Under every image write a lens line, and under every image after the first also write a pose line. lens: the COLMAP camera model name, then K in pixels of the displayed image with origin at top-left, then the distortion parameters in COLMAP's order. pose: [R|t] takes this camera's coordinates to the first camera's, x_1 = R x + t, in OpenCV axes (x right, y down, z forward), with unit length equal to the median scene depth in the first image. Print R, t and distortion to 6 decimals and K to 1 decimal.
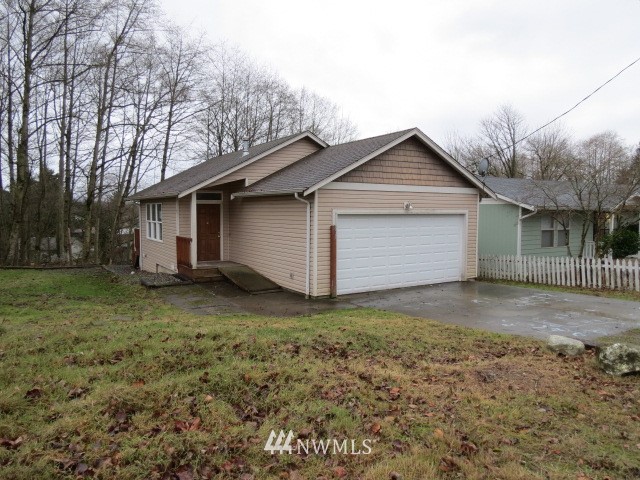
lens RADIAL K [[457.4, 0, 324.4], [0, 457.4, 238.5], [0, 0, 1]] dist [-0.012704, -0.003910]
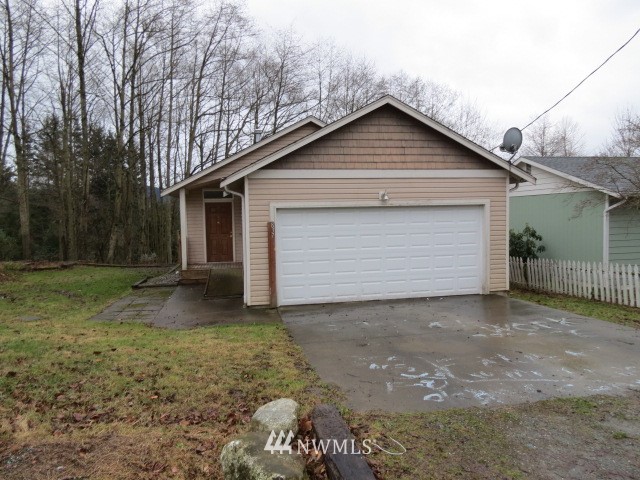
lens RADIAL K [[457.4, 0, 324.4], [0, 457.4, 238.5], [0, 0, 1]] dist [-0.012704, -0.003910]
pose [[0.931952, -0.002101, -0.362576, 0.362314], [0.000458, 0.999989, -0.004617, 0.005166], [0.362582, 0.004137, 0.931943, 0.225839]]
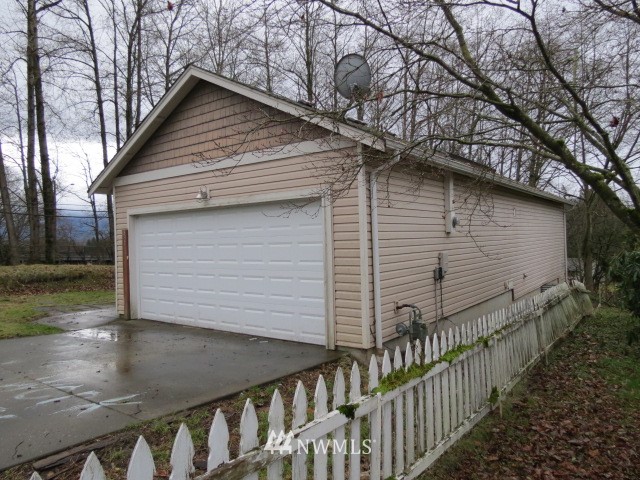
lens RADIAL K [[457.4, 0, 324.4], [0, 457.4, 238.5], [0, 0, 1]] dist [-0.012704, -0.003910]
pose [[0.350564, -0.014304, -0.936429, 0.785048], [-0.031235, 0.999149, -0.026955, -0.001511], [0.936018, 0.038699, 0.349819, 0.916802]]
